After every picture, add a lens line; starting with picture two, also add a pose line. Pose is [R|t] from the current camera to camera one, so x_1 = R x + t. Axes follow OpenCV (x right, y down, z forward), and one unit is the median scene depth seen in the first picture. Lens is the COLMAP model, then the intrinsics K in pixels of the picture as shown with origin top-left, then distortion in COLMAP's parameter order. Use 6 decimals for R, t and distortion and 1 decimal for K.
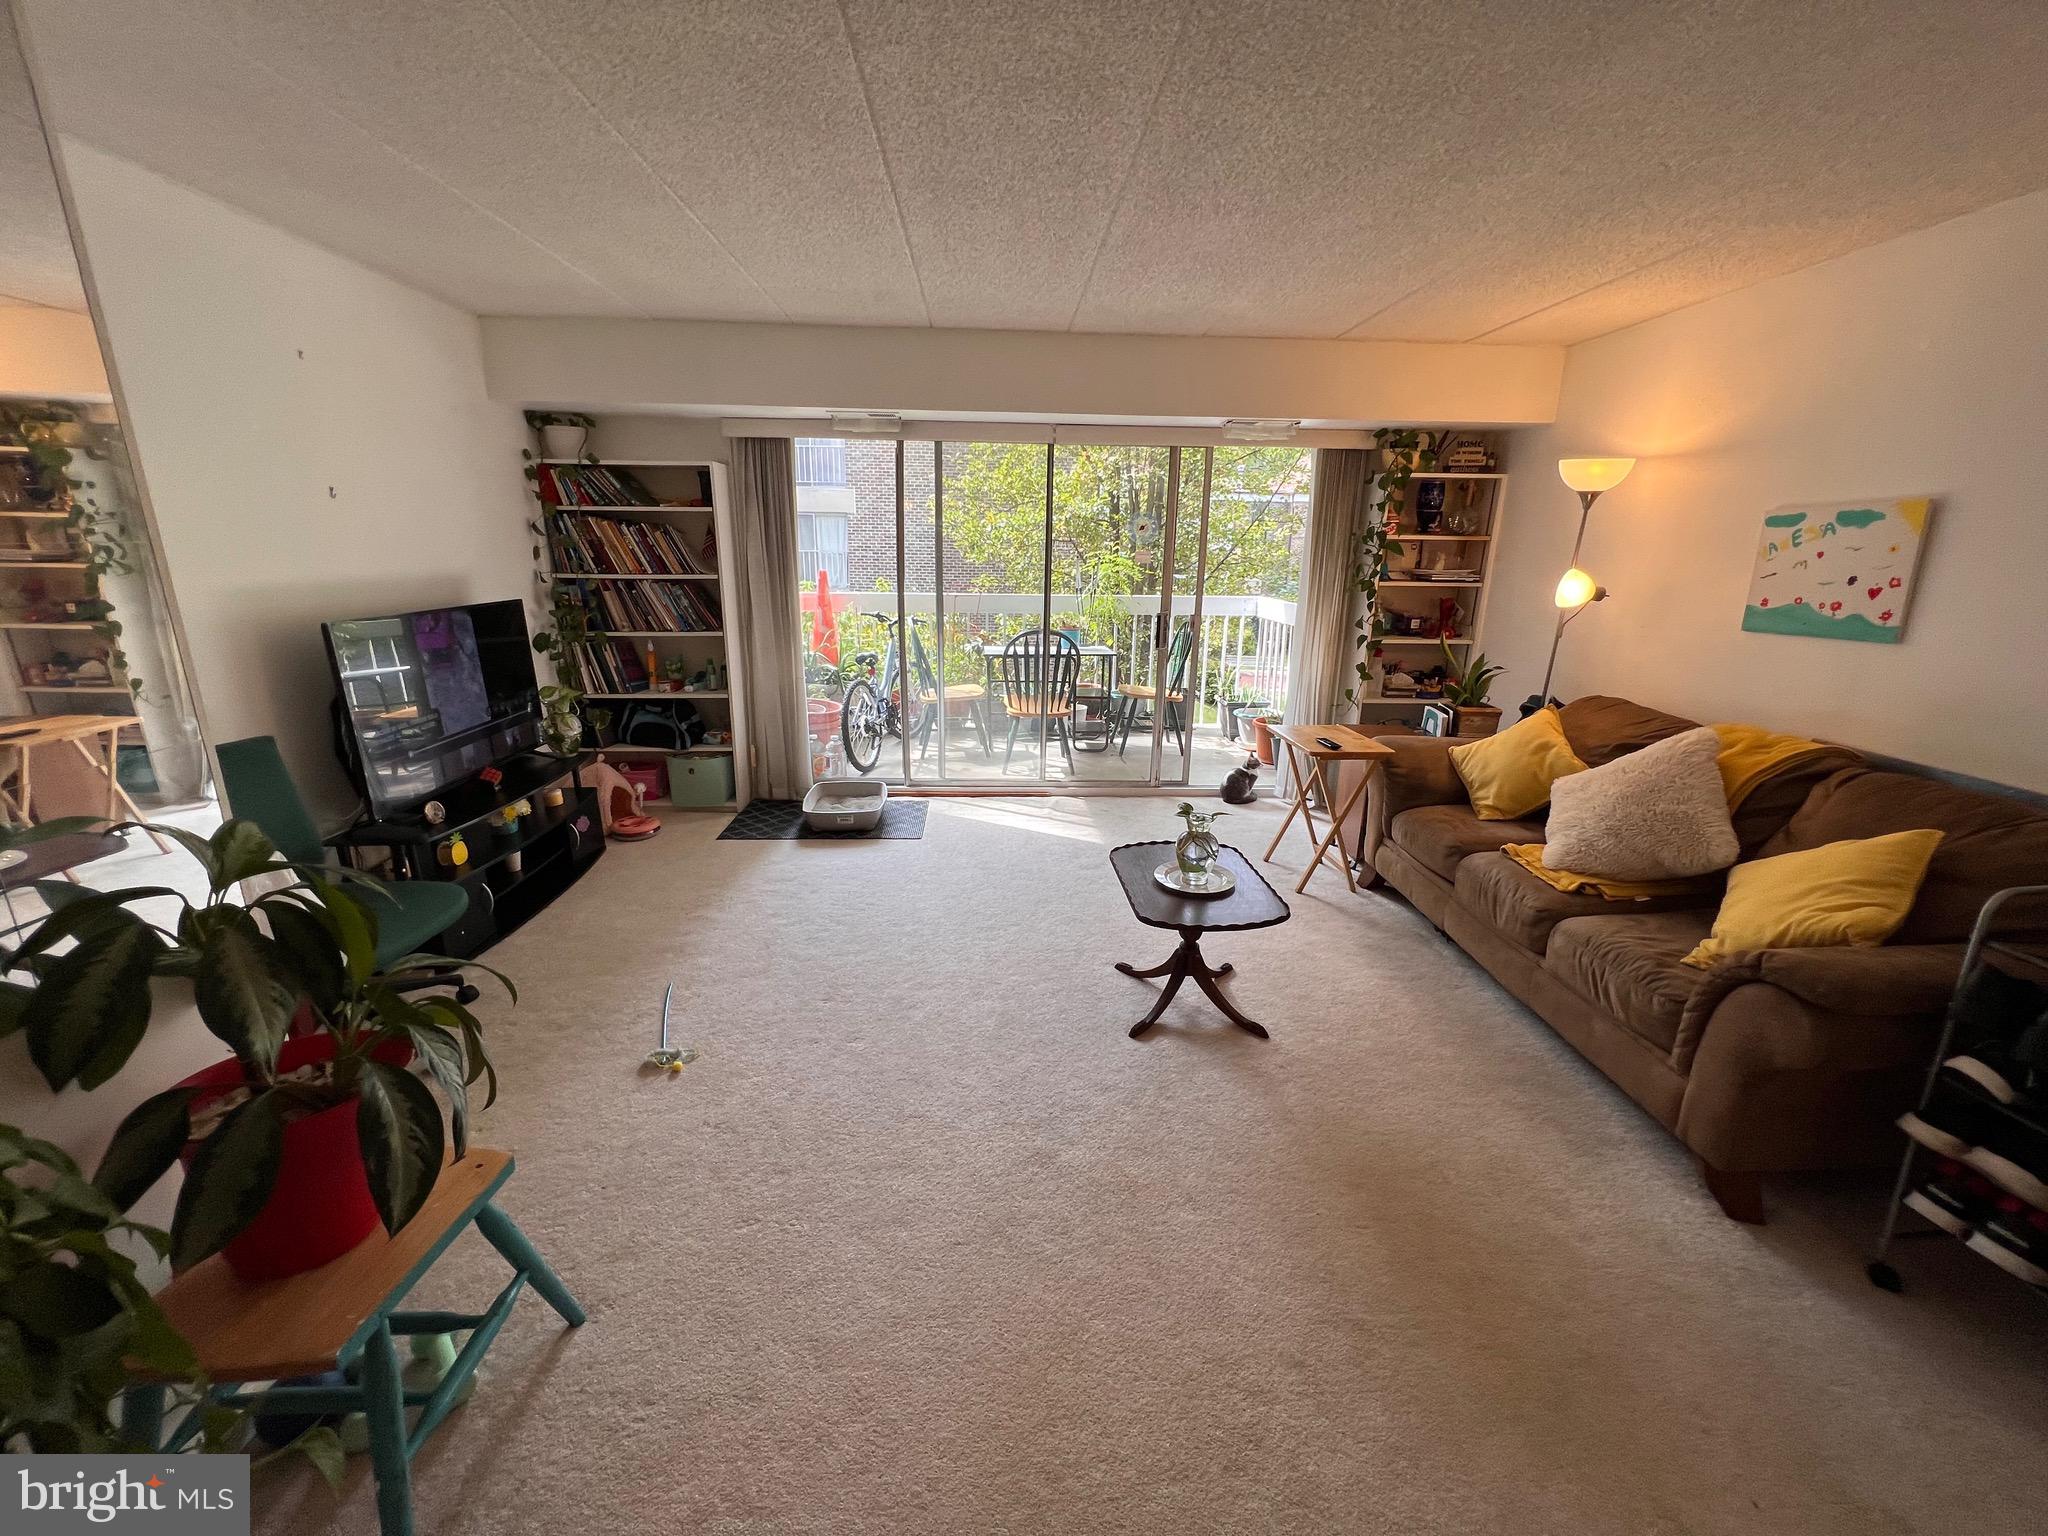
lens RADIAL K [[819.0, 0, 1017.7], [0, 819.0, 765.1], [0, 0, 1]] dist [-0.000387, -0.000213]
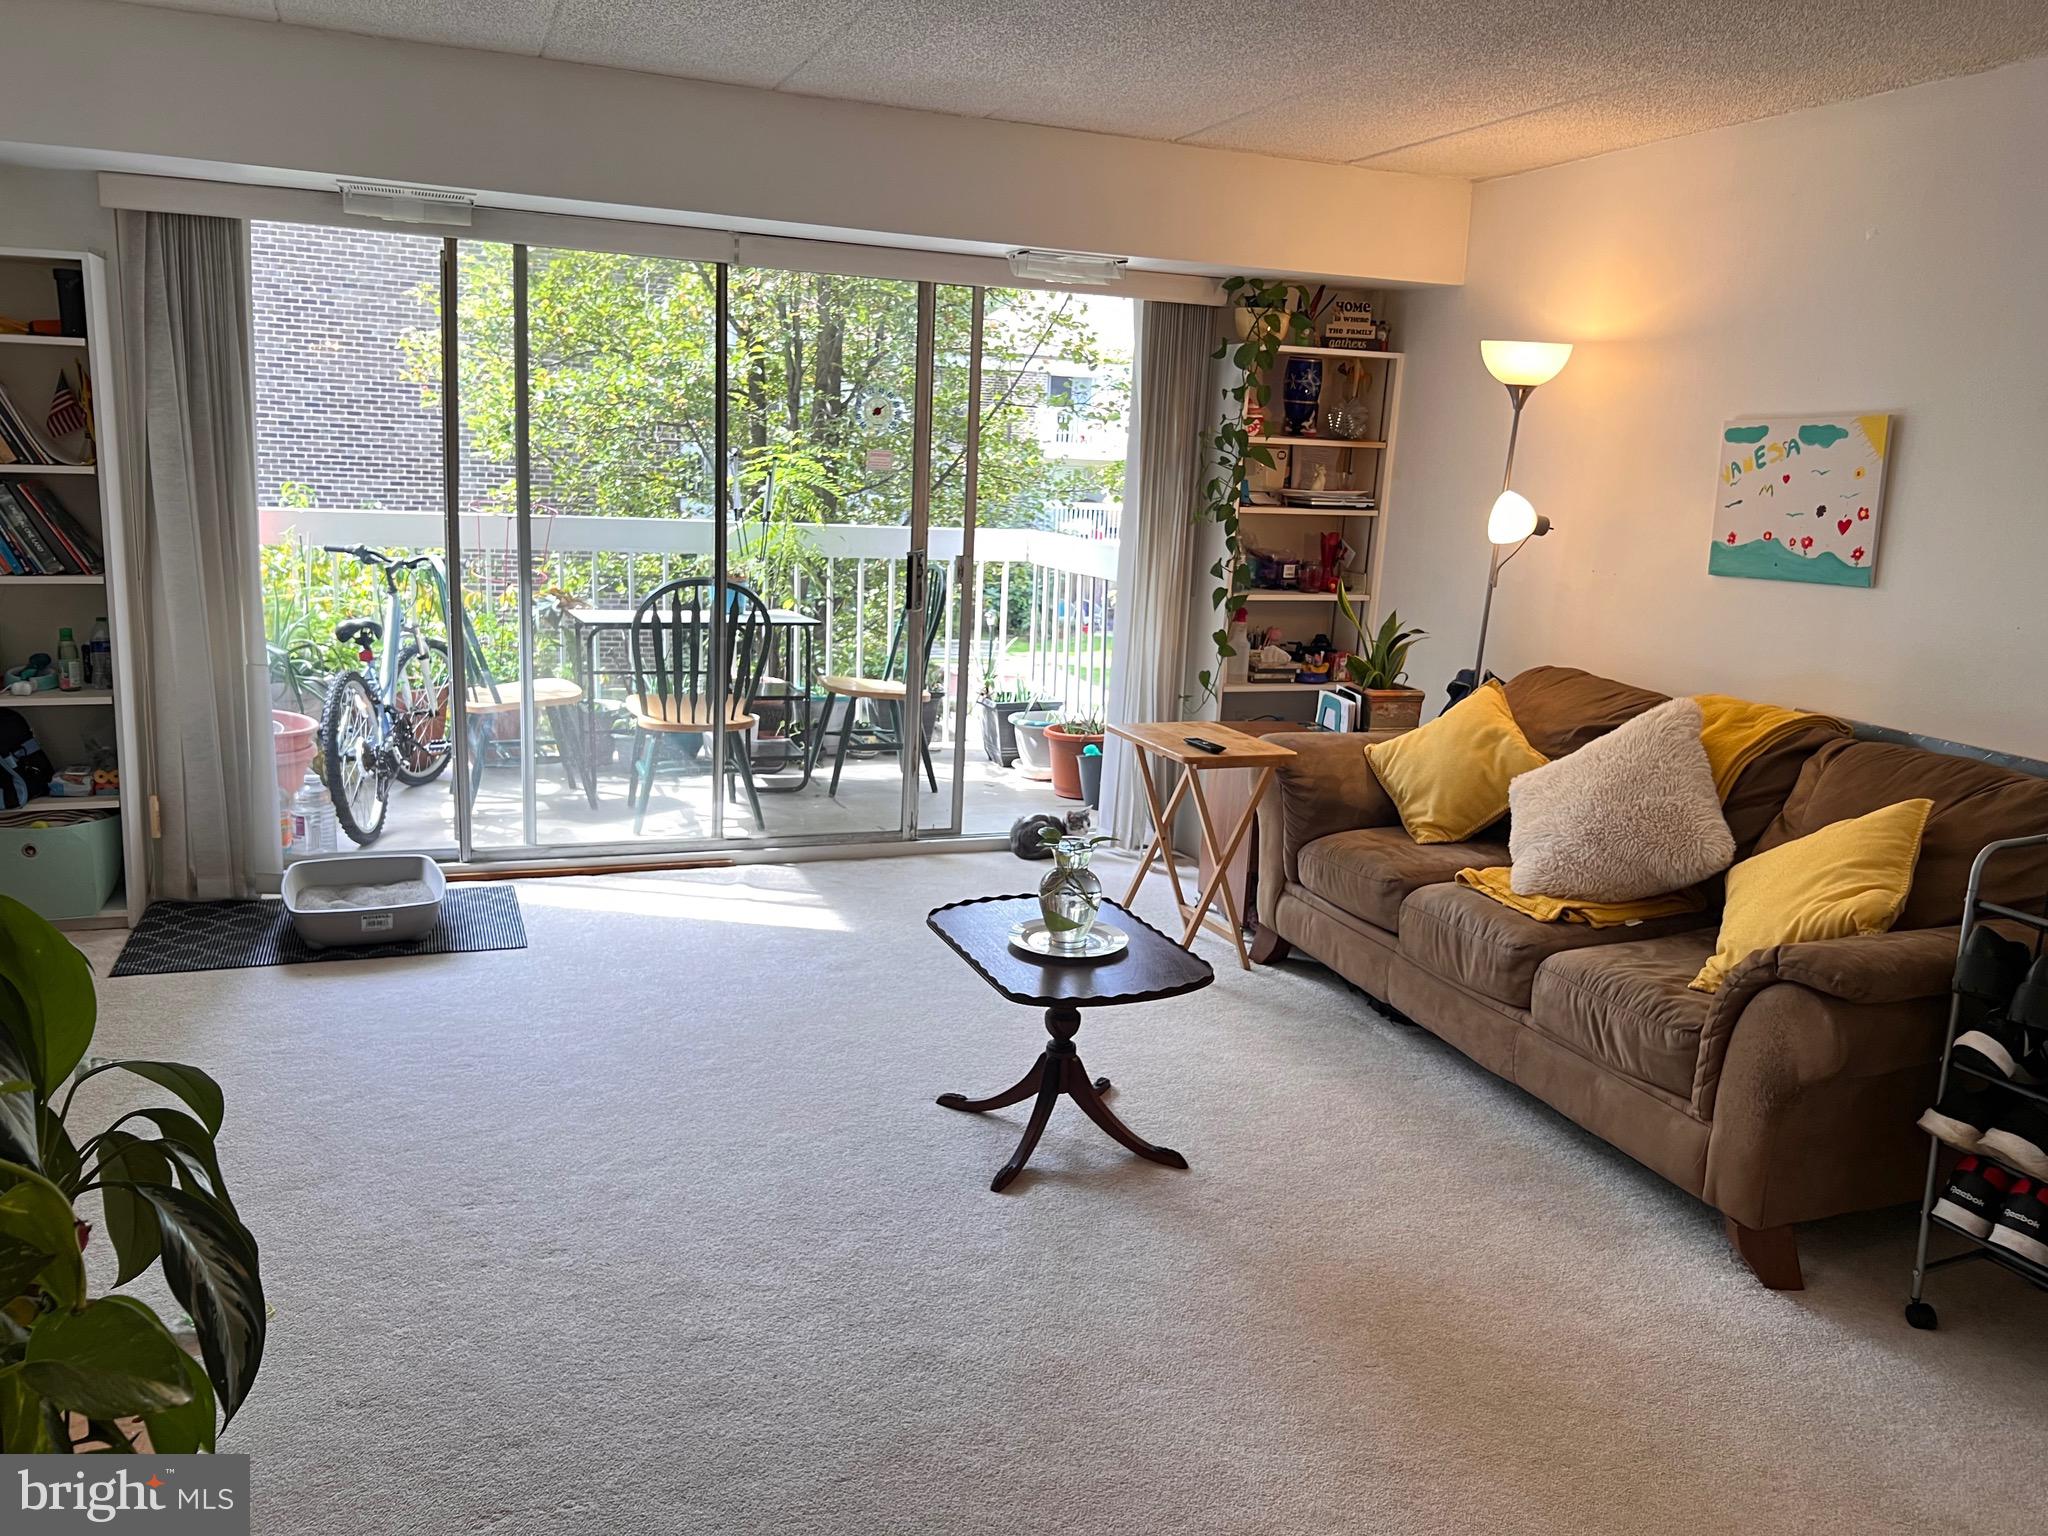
lens RADIAL K [[1551.6, 0, 1014.8], [0, 1551.6, 764.4], [0, 0, 1]] dist [0.053467, -0.065790]
pose [[0.947568, -0.033922, 0.317749, -0.186111], [0.051166, 0.997626, -0.046081, 0.043424], [-0.315432, 0.059923, 0.947054, -0.157506]]
